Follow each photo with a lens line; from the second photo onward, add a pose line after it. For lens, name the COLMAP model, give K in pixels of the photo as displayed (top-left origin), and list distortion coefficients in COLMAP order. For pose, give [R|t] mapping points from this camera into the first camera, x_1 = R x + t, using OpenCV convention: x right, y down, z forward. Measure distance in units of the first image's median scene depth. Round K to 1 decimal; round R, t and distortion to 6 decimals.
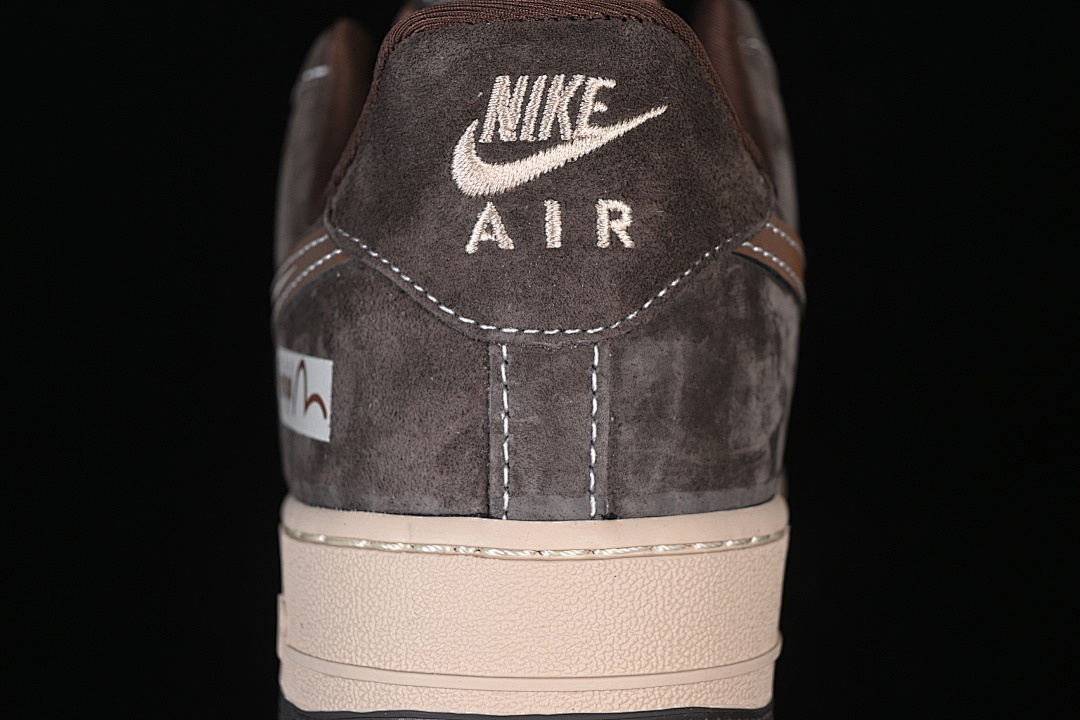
lens RADIAL K [[2332.7, 0, 540.0], [0, 2332.7, 360.0], [0, 0, 1]] dist [0.030385, 0.045677]
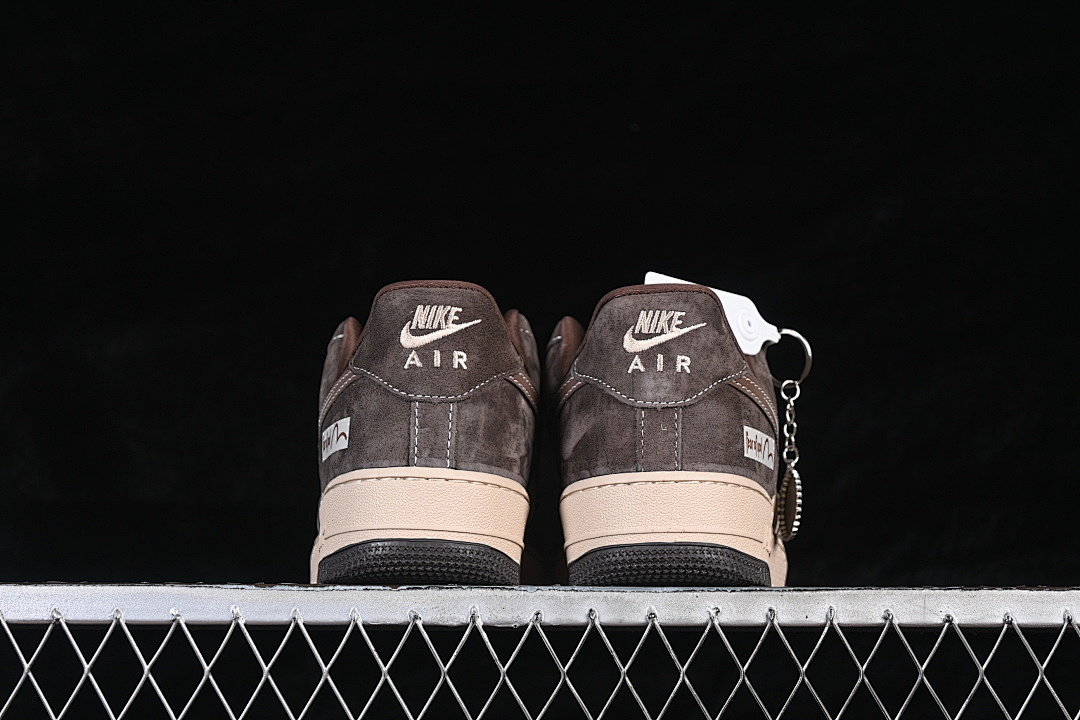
lens RADIAL K [[2332.7, 0, 540.0], [0, 2332.7, 360.0], [0, 0, 1]] dist [0.030385, 0.045677]
pose [[0.998690, 0.035561, 0.036780, 0.025044], [-0.024986, 0.966380, -0.255903, 0.624182], [-0.044643, 0.254649, 0.966003, -1.593231]]
